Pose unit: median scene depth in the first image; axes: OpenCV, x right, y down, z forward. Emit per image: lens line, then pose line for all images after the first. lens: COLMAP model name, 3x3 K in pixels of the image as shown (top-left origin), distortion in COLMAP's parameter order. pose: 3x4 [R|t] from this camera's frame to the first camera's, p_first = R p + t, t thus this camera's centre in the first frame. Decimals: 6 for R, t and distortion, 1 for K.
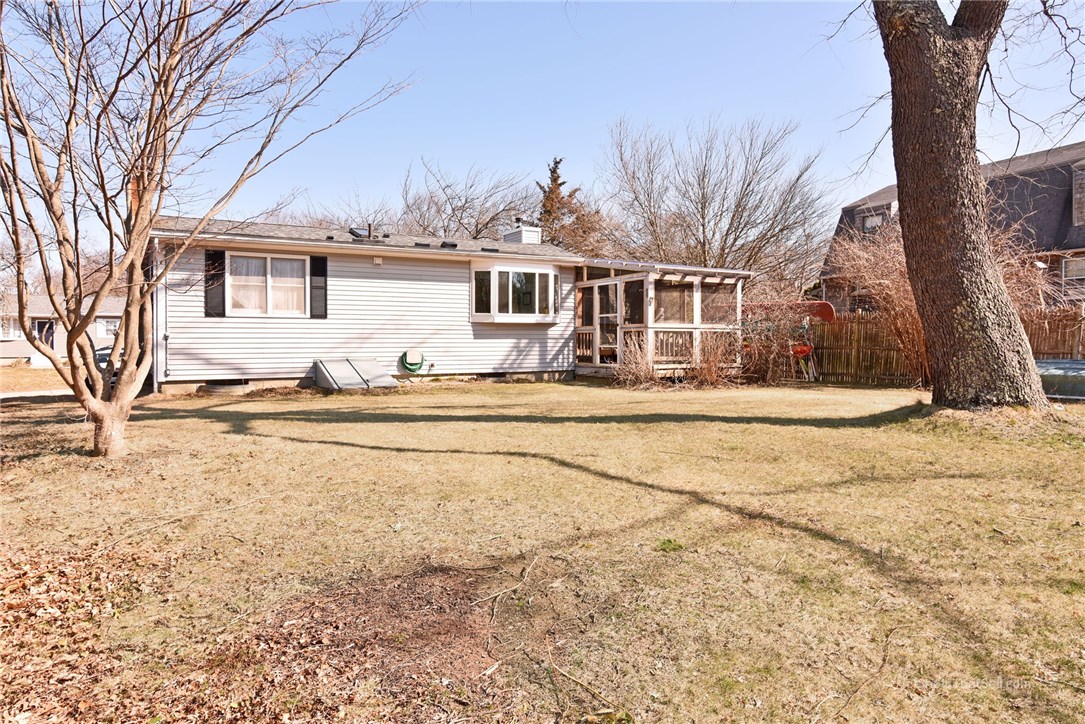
lens RADIAL K [[714.1, 0, 542.5], [0, 714.1, 362.0], [0, 0, 1]] dist [0.002294, 0.000054]
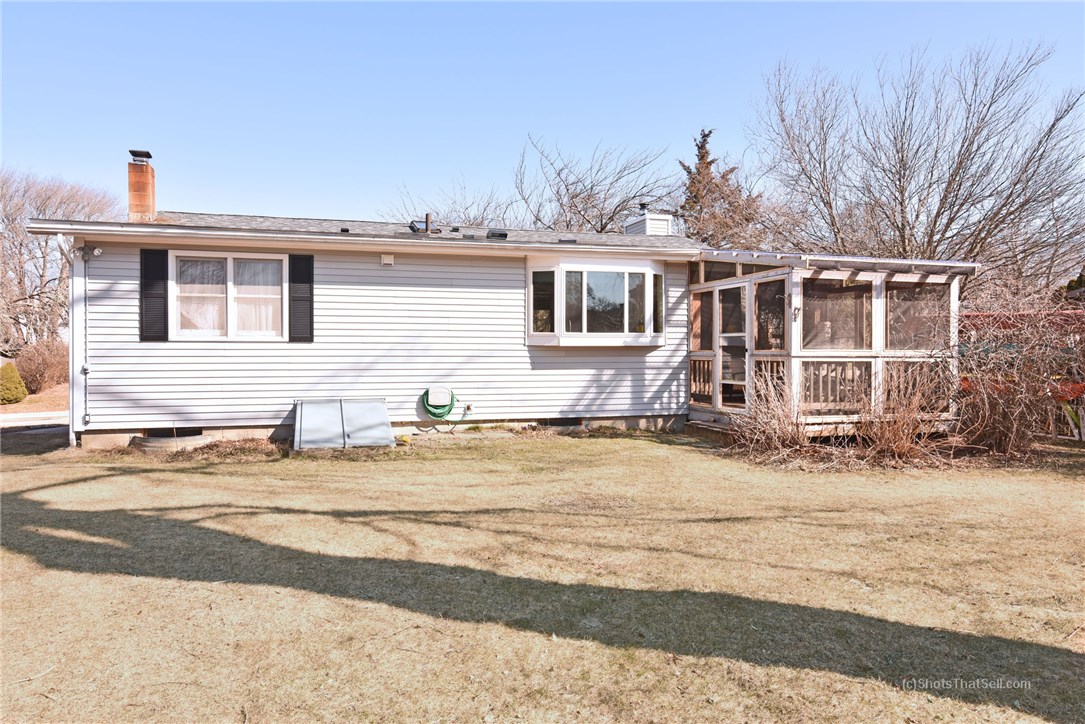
lens RADIAL K [[751.5, 0, 542.5], [0, 751.5, 362.0], [0, 0, 1]] dist [0.002680, 0.000092]
pose [[0.972411, 0.007202, -0.233163, 0.083636], [-0.009901, 0.999897, -0.010409, -0.031976], [0.233064, 0.012430, 0.972382, 0.293958]]
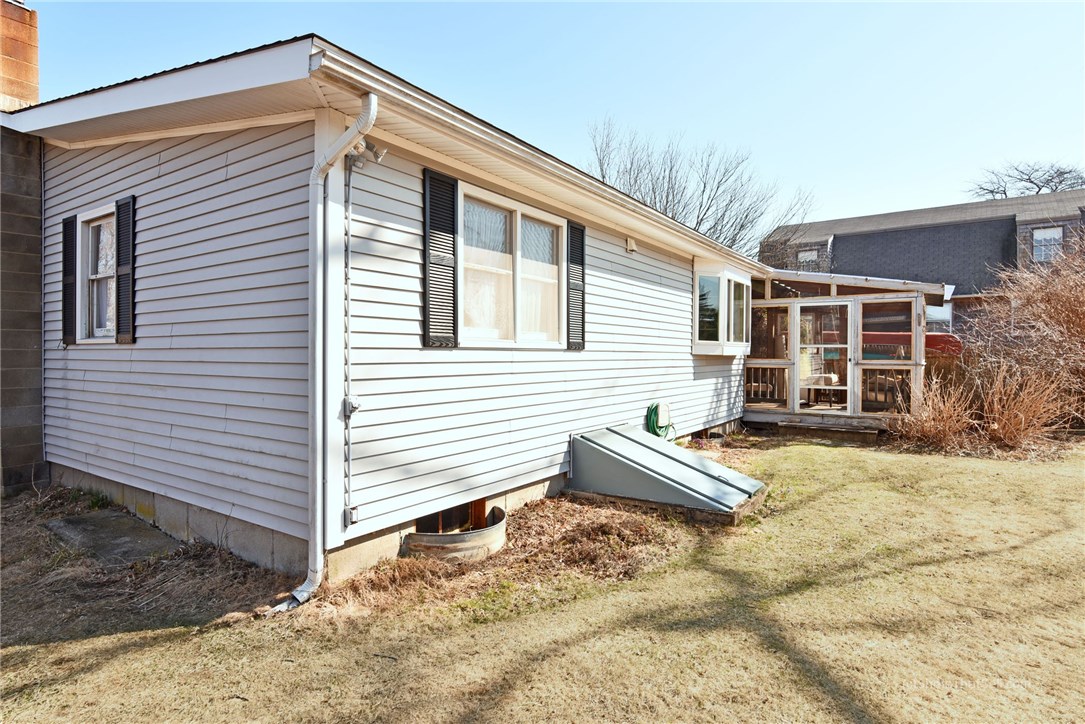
lens RADIAL K [[585.2, 0, 542.5], [0, 585.2, 362.0], [0, 0, 1]] dist [-0.000649, -0.000387]
pose [[0.901270, 0.001944, 0.433254, -0.452004], [0.002432, 0.999951, -0.009545, -0.043848], [-0.433252, 0.009656, 0.901221, 0.577945]]
